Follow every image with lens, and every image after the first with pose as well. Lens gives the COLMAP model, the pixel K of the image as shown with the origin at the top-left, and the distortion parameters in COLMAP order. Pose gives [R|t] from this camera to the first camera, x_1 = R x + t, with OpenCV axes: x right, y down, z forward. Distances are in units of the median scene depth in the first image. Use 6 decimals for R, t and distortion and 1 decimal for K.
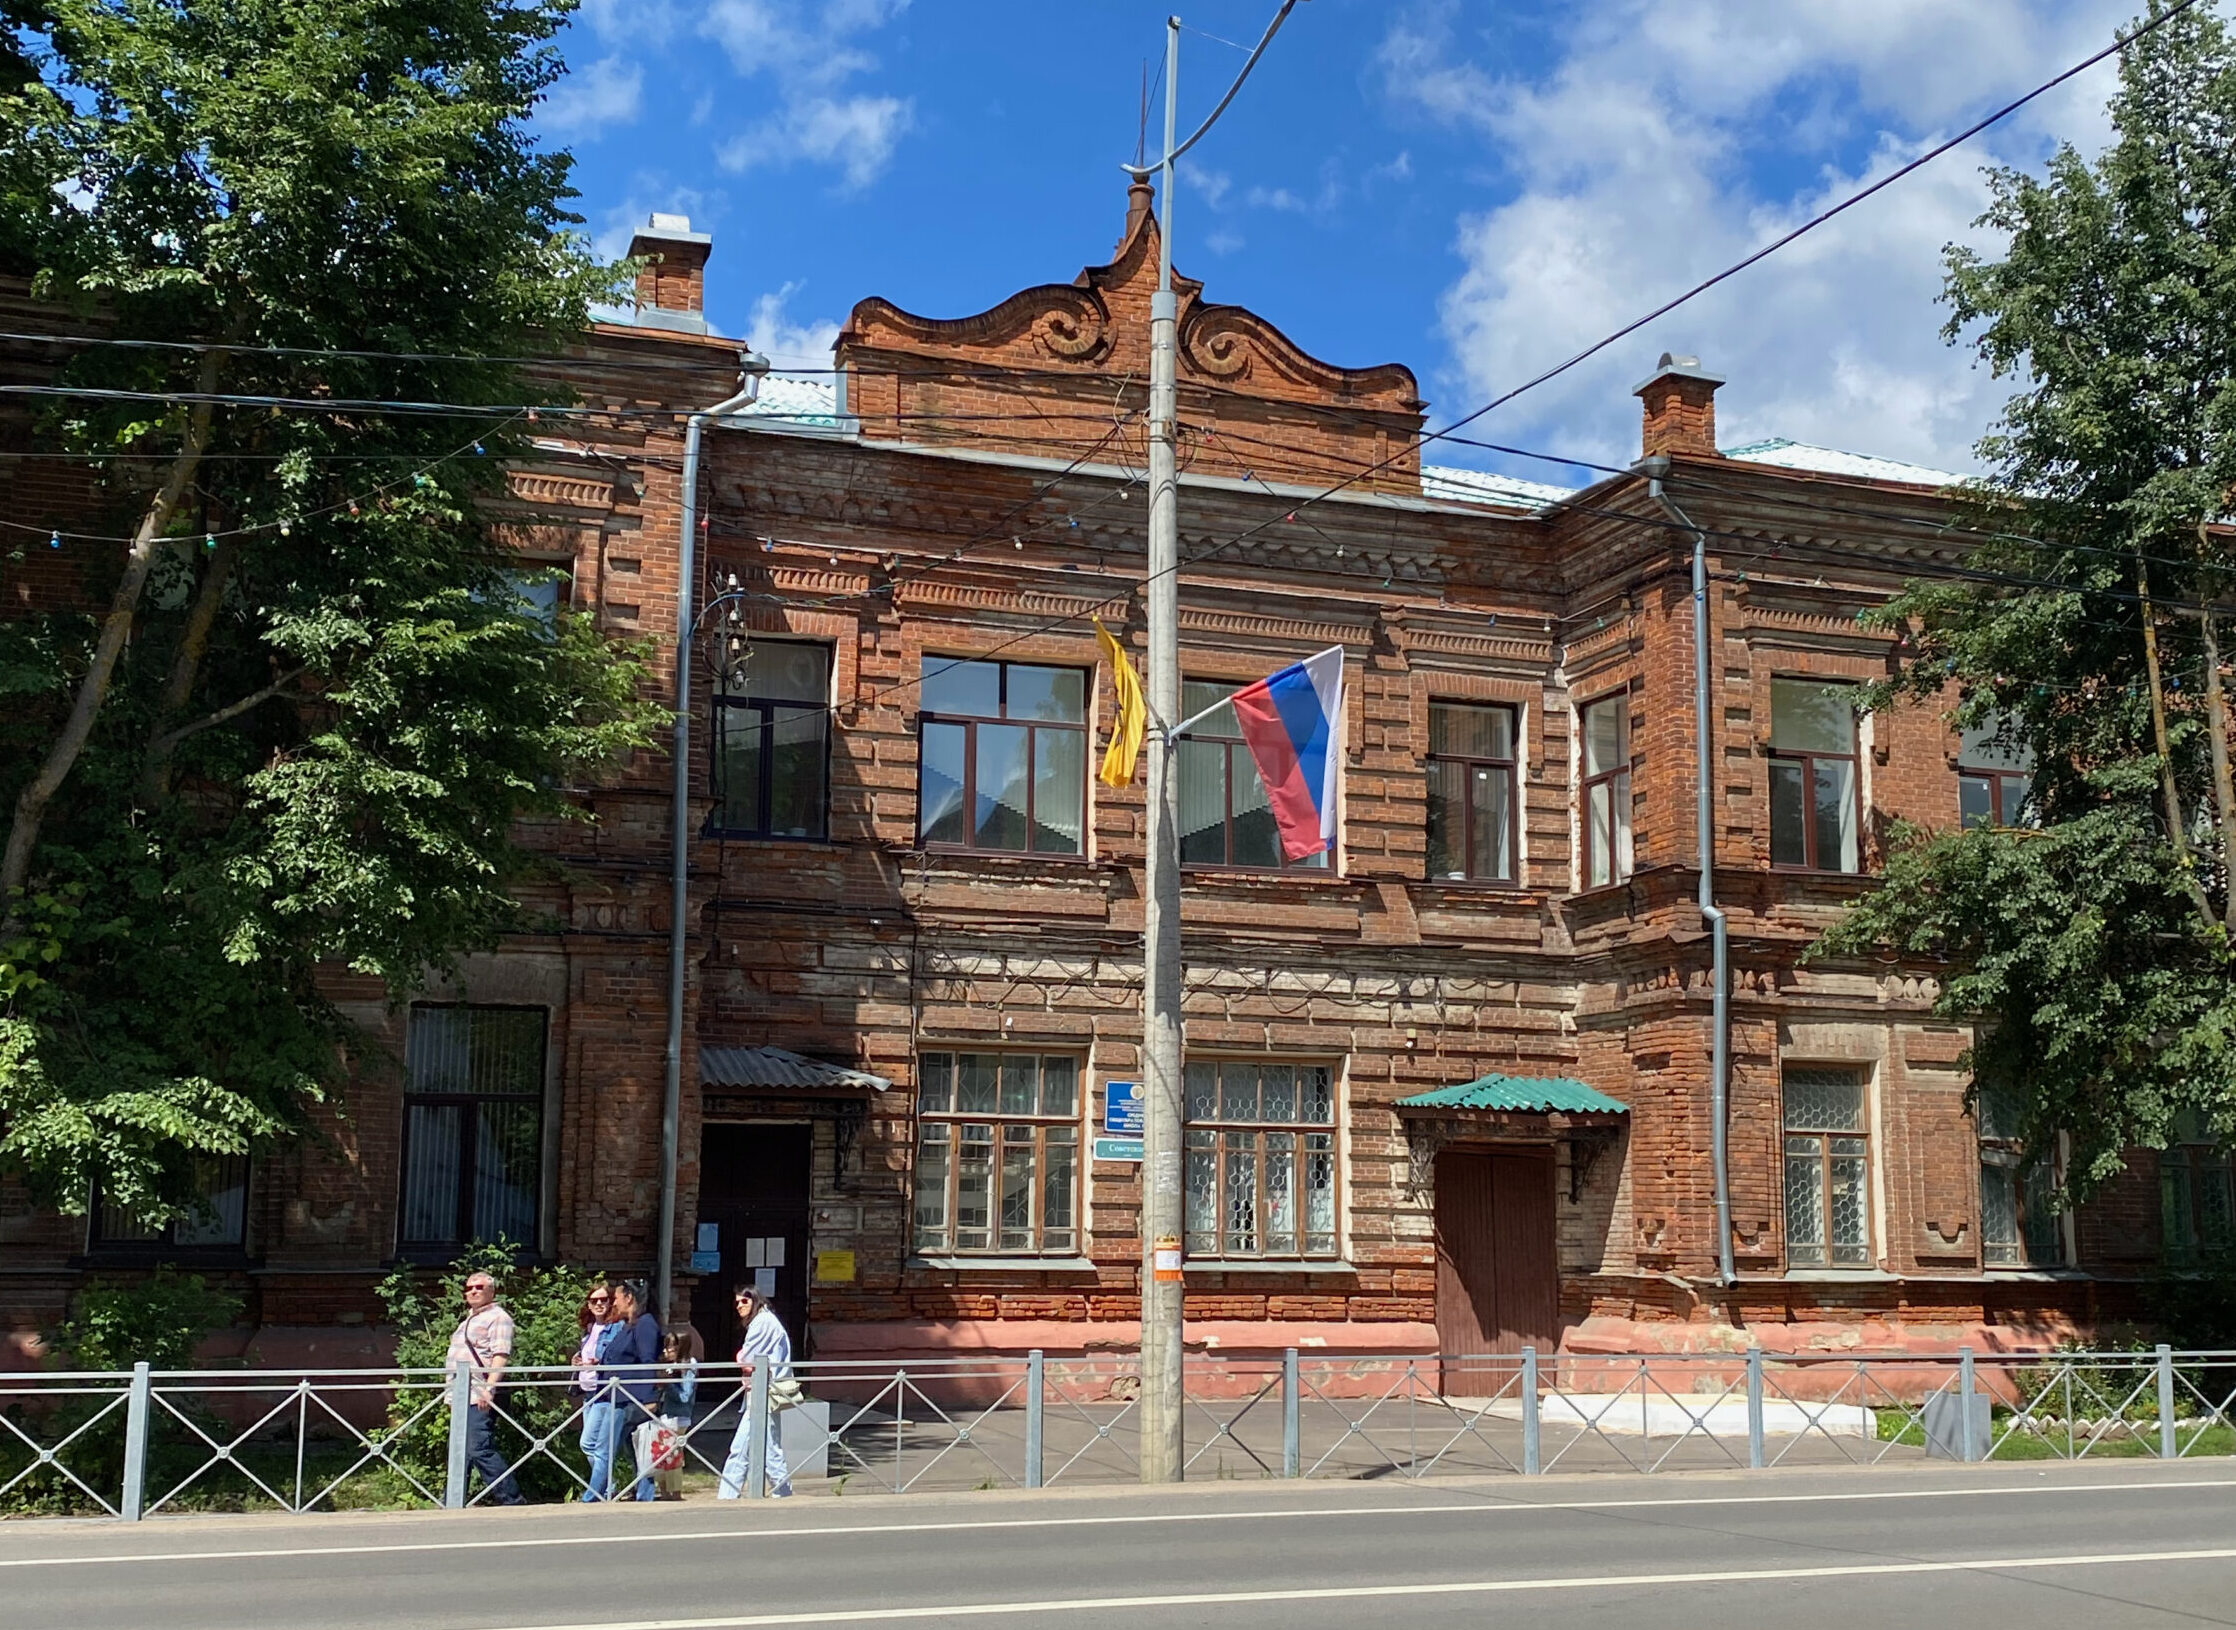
lens RADIAL K [[2577.3, 0, 1117.8], [0, 2577.3, 816.3], [0, 0, 1]] dist [0.002514, 0.000000]
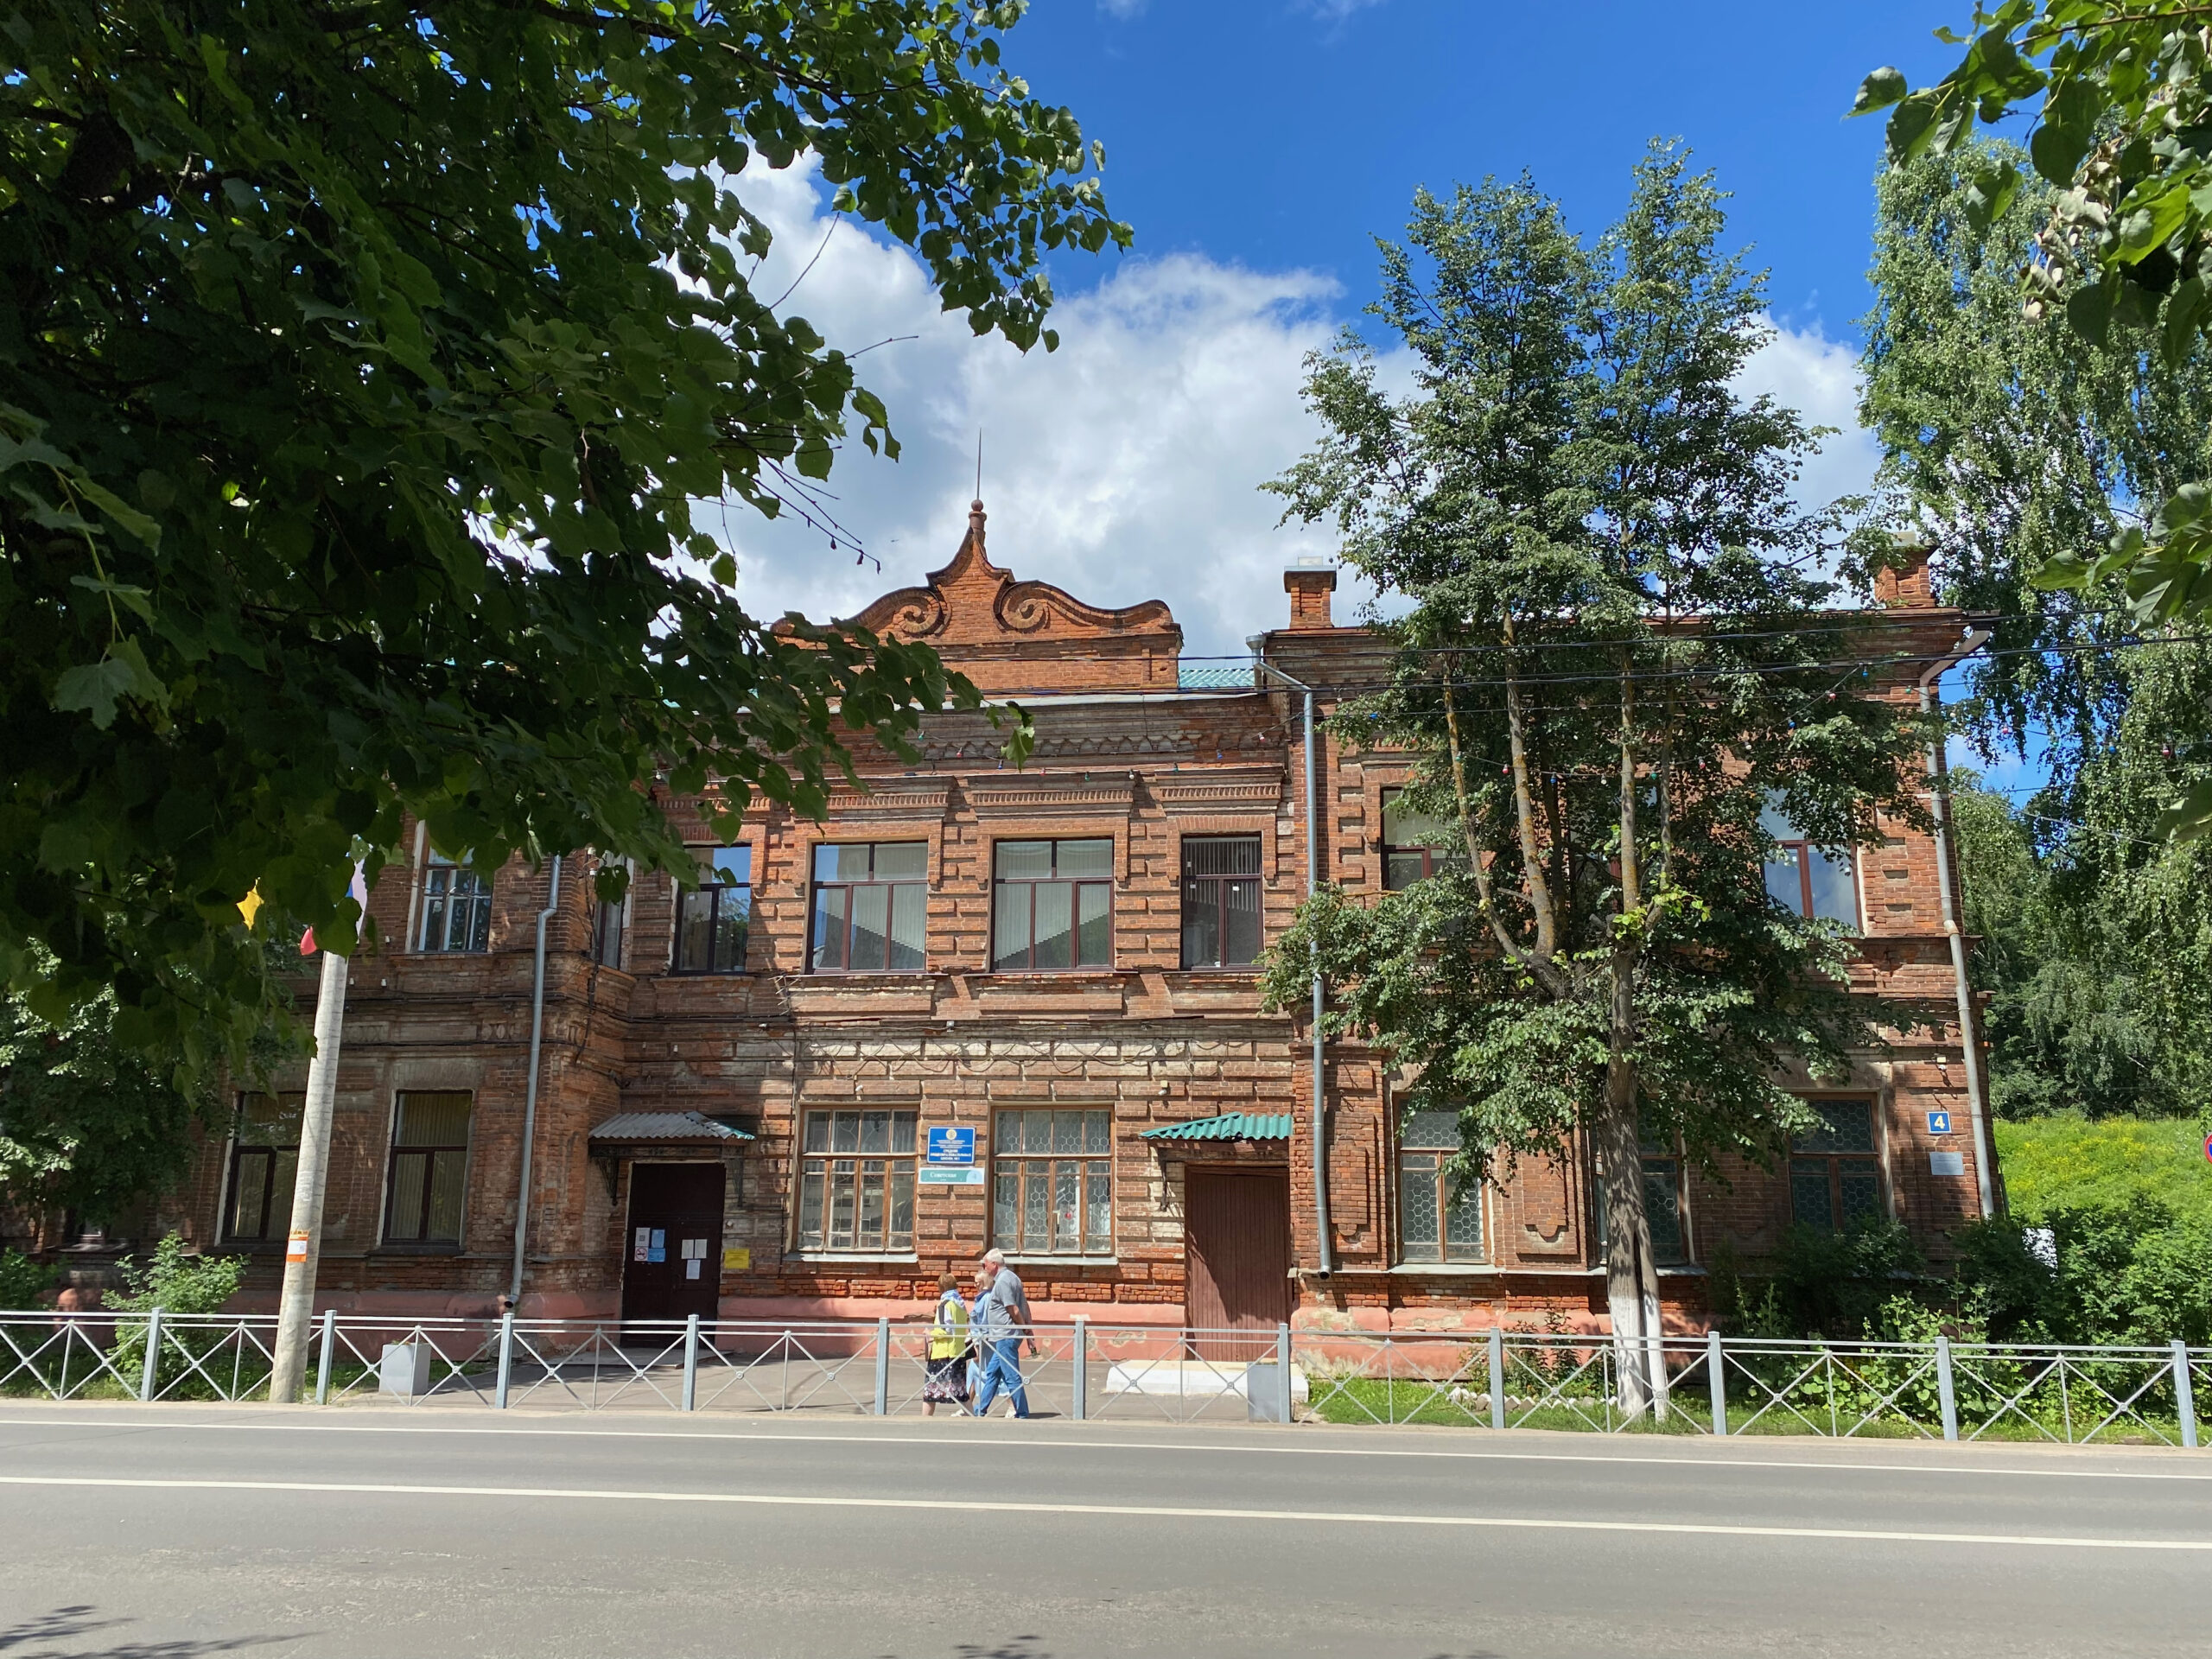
lens RADIAL K [[1709.1, 0, 1118.0], [0, 1709.1, 779.0], [0, 0, 1]] dist [0.003182, -0.015723]
pose [[0.884239, -0.124735, -0.450070, 0.529105], [0.074393, 0.988989, -0.127934, 0.040124], [0.461072, 0.079642, 0.883781, 0.191519]]
